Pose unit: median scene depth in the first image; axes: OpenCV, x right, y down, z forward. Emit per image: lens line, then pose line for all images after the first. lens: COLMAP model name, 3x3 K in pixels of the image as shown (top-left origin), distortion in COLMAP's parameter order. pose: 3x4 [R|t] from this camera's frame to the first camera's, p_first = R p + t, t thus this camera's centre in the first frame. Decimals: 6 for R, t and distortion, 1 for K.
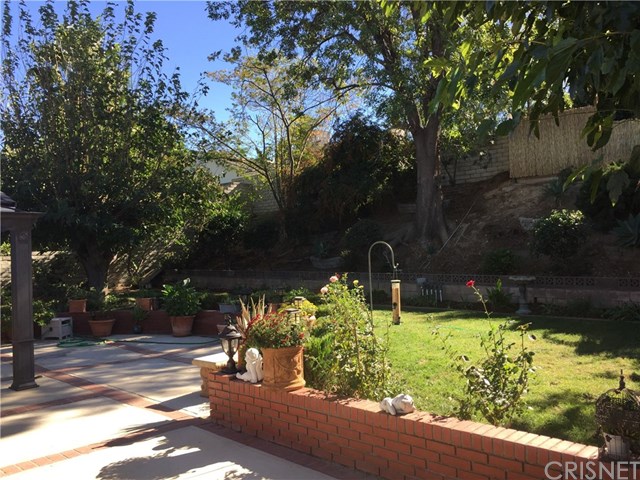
lens RADIAL K [[546.4, 0, 319.9], [0, 546.4, 240.9], [0, 0, 1]] dist [0.046559, -0.034260]
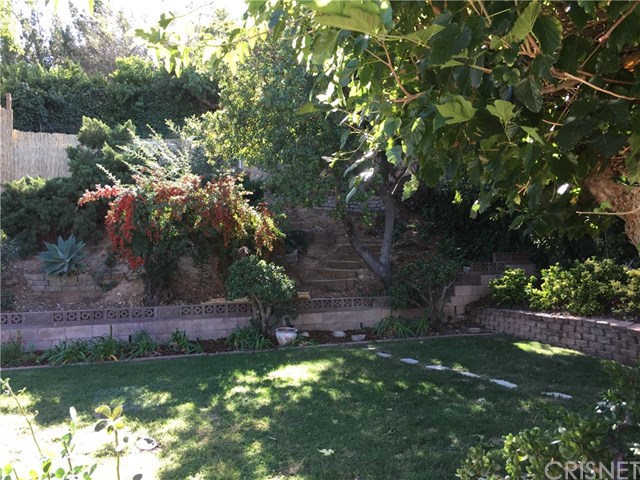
lens RADIAL K [[546.4, 0, 319.7], [0, 546.4, 238.7], [0, 0, 1]] dist [0.046559, -0.034260]
pose [[0.493391, 0.059338, 0.867781, 0.014409], [-0.002207, 0.997753, -0.066971, 0.011883], [-0.869805, 0.031128, 0.492413, 0.232632]]
